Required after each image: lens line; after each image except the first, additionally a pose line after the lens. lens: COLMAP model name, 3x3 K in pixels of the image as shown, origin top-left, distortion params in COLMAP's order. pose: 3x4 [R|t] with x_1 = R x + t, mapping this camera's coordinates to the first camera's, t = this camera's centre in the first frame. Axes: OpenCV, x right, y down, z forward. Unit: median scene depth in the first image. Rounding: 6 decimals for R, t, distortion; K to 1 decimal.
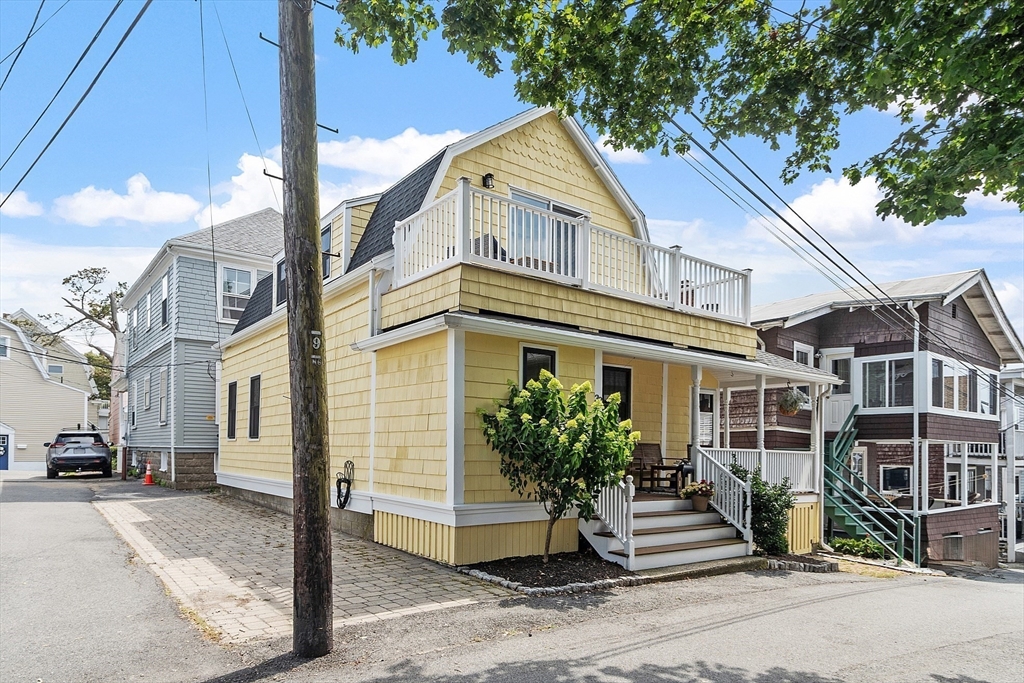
lens RADIAL K [[643.6, 0, 511.3], [0, 643.6, 446.7], [0, 0, 1]] dist [-0.000513, -0.001116]
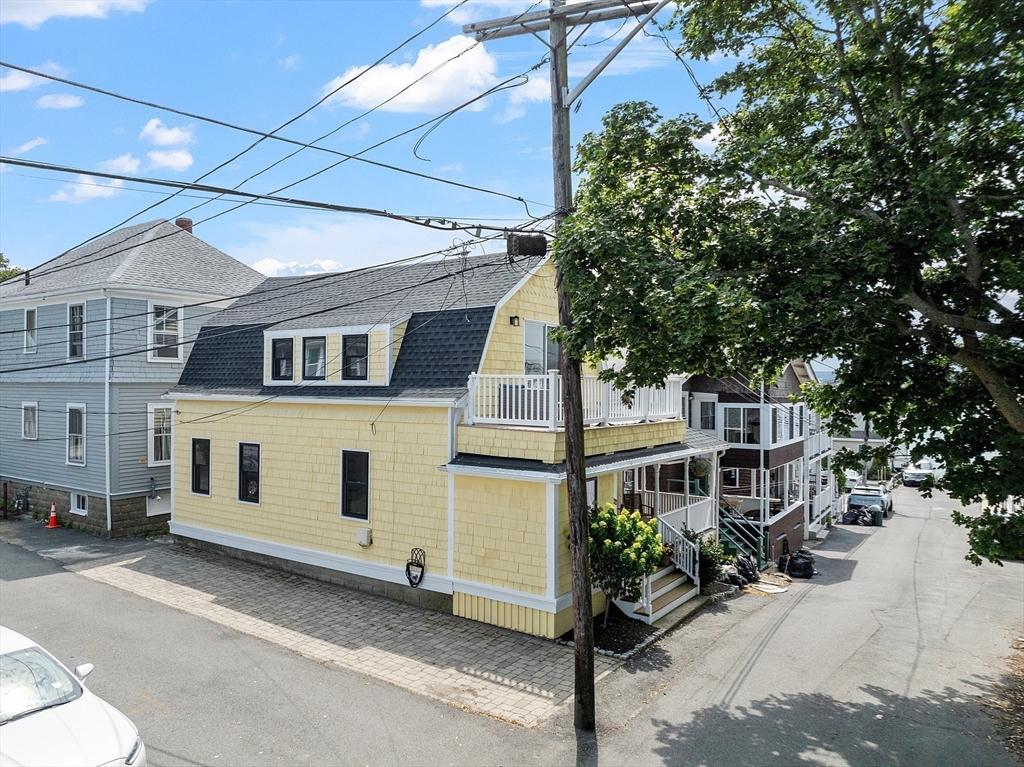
lens RADIAL K [[740.5, 0, 512.0], [0, 740.5, 383.5], [0, 0, 1]] dist [-0.055550, 0.002328]
pose [[0.945458, -0.005463, 0.325697, -0.561571], [0.002359, 0.999948, 0.009925, -0.323388], [-0.325734, -0.008616, 0.945422, -0.428354]]
